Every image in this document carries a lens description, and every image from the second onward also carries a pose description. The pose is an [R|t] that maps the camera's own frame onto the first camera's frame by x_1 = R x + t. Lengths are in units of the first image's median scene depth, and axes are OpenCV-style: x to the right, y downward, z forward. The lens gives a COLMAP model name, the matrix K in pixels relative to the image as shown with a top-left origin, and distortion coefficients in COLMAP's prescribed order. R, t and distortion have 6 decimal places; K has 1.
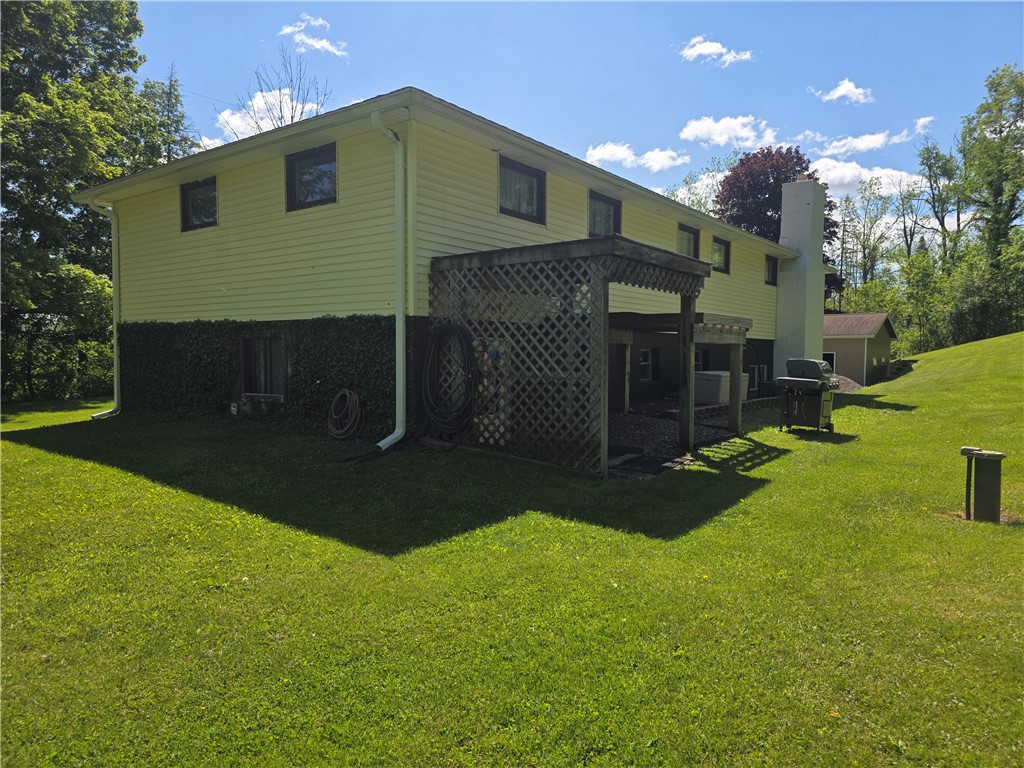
lens RADIAL K [[685.5, 0, 513.2], [0, 685.5, 385.0], [0, 0, 1]] dist [0.002148, -0.000317]
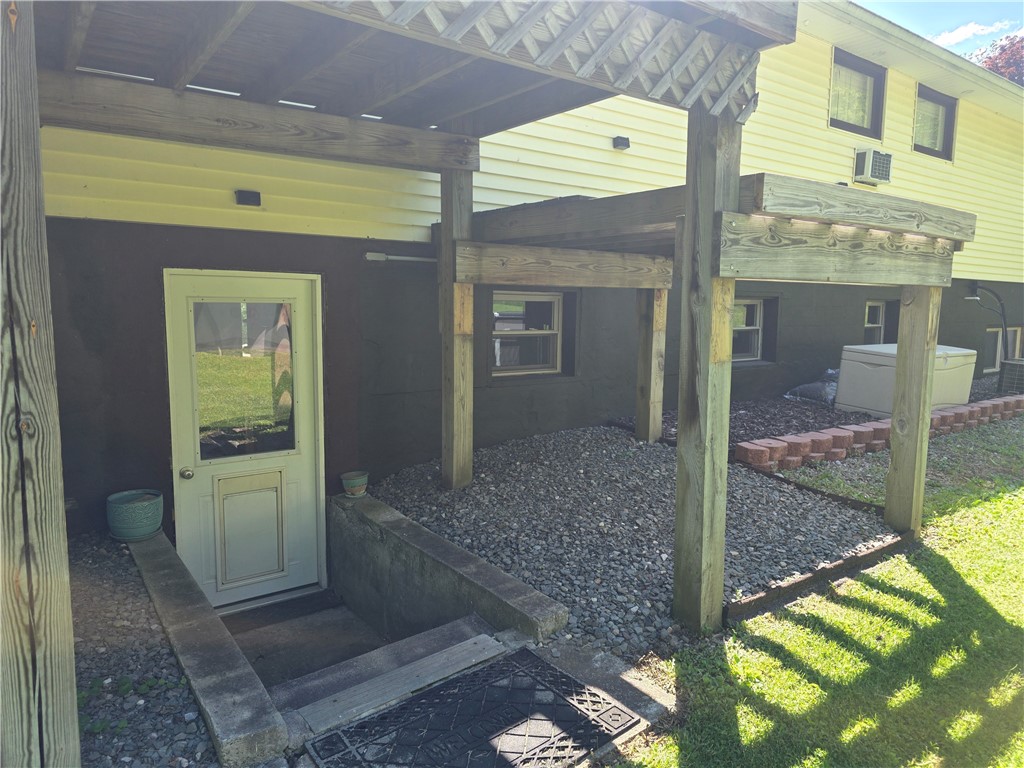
lens RADIAL K [[685.5, 0, 511.3], [0, 685.5, 380.4], [0, 0, 1]] dist [0.002148, -0.000317]
pose [[0.959265, 0.033191, -0.280551, 0.225612], [-0.014607, 0.997573, 0.068075, -0.032552], [0.282130, -0.061204, 0.957422, 0.600549]]
